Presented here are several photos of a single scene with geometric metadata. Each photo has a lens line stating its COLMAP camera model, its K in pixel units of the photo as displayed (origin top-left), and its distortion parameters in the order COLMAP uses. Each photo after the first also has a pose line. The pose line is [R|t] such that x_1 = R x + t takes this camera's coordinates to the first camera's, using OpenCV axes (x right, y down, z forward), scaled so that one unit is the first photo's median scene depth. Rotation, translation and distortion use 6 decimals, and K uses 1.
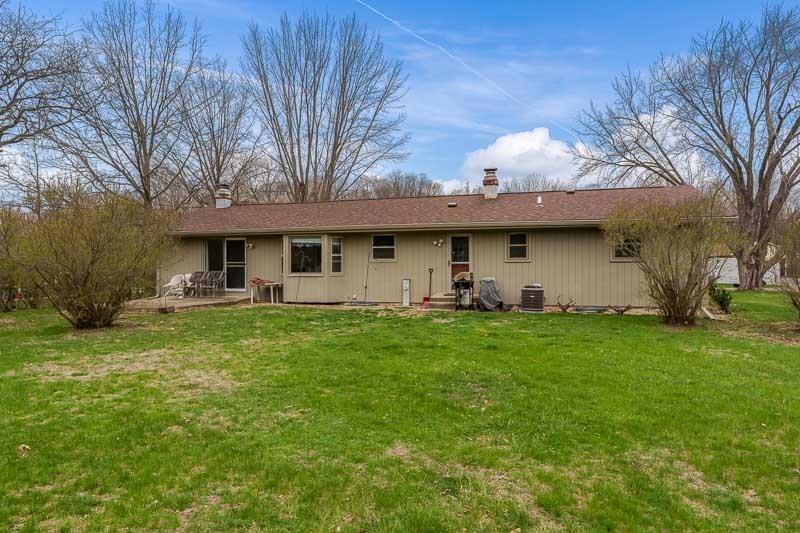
lens RADIAL K [[449.1, 0, 400.0], [0, 449.1, 266.5], [0, 0, 1]] dist [-0.001183, 0.000426]
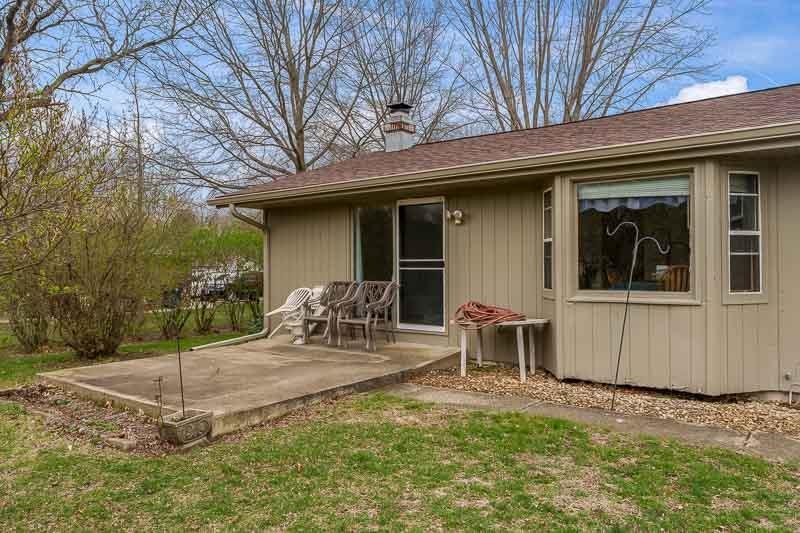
lens RADIAL K [[449.1, 0, 400.0], [0, 449.1, 266.5], [0, 0, 1]] dist [-0.001183, 0.000426]
pose [[0.918651, 0.001446, -0.395066, -0.230359], [-0.001646, 0.999999, -0.000168, -0.002822], [0.395066, 0.000805, 0.918653, 0.638745]]
